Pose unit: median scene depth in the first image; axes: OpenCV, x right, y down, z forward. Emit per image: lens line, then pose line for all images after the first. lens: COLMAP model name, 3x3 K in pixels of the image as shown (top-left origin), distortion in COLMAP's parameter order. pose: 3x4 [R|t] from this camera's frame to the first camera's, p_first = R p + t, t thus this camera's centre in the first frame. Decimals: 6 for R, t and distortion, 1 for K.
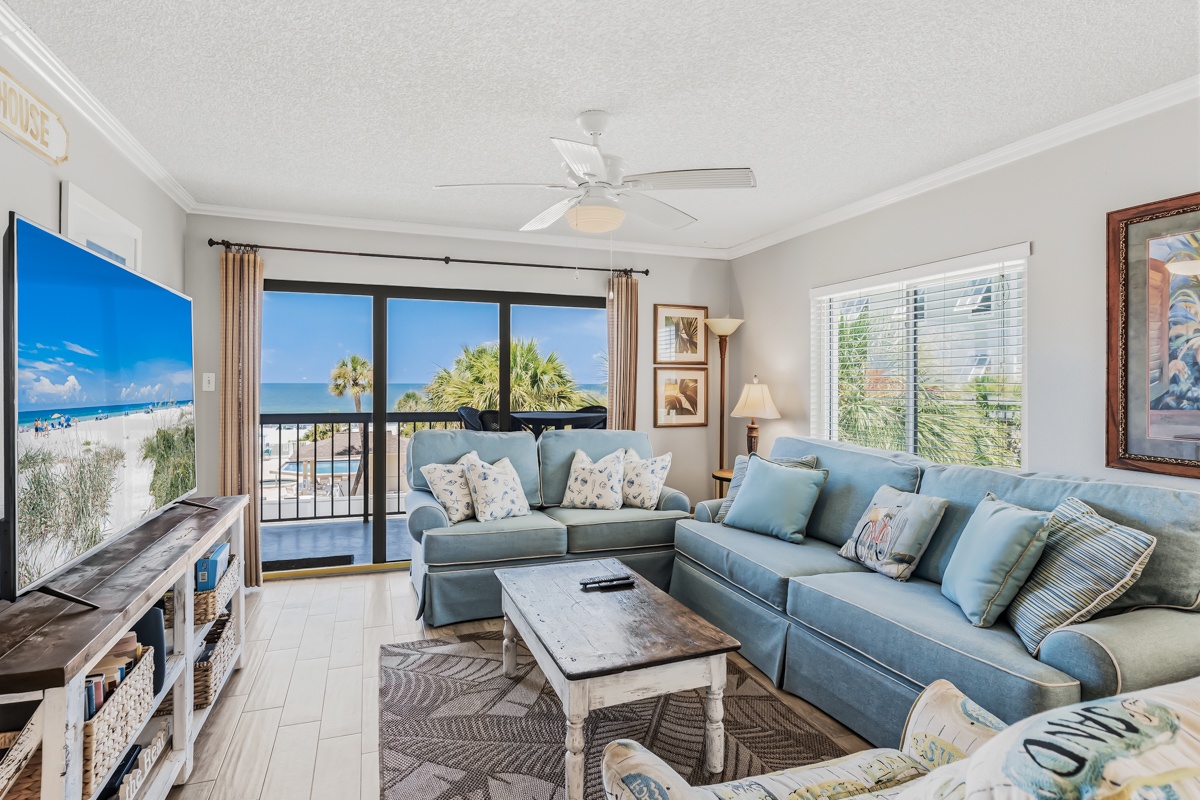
lens RADIAL K [[655.5, 0, 570.6], [0, 655.5, 379.7], [0, 0, 1]] dist [-0.002612, -0.000090]
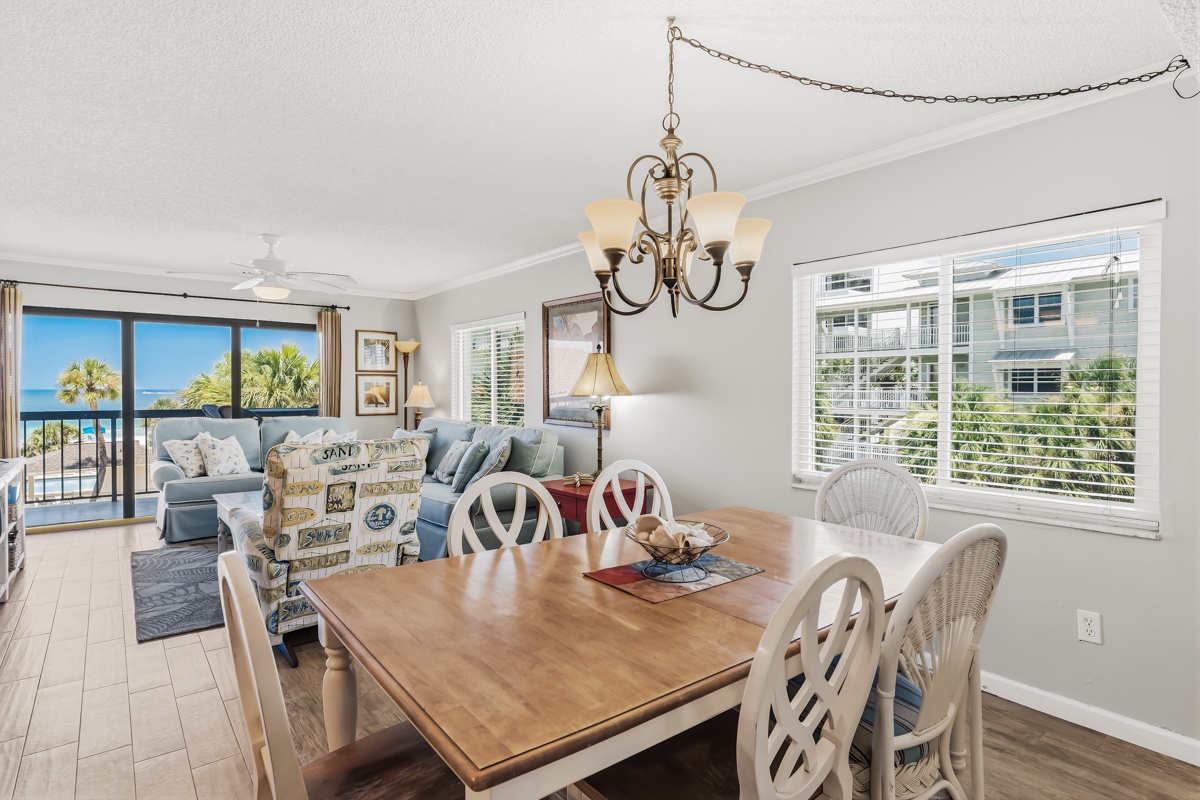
lens RADIAL K [[632.9, 0, 594.3], [0, 632.9, 395.4], [0, 0, 1]] dist [0.002388, 0.000066]
pose [[0.936862, -0.006663, 0.349635, 0.144227], [0.000855, 0.999859, 0.016764, 0.005514], [-0.349698, -0.015407, 0.936736, -0.529564]]
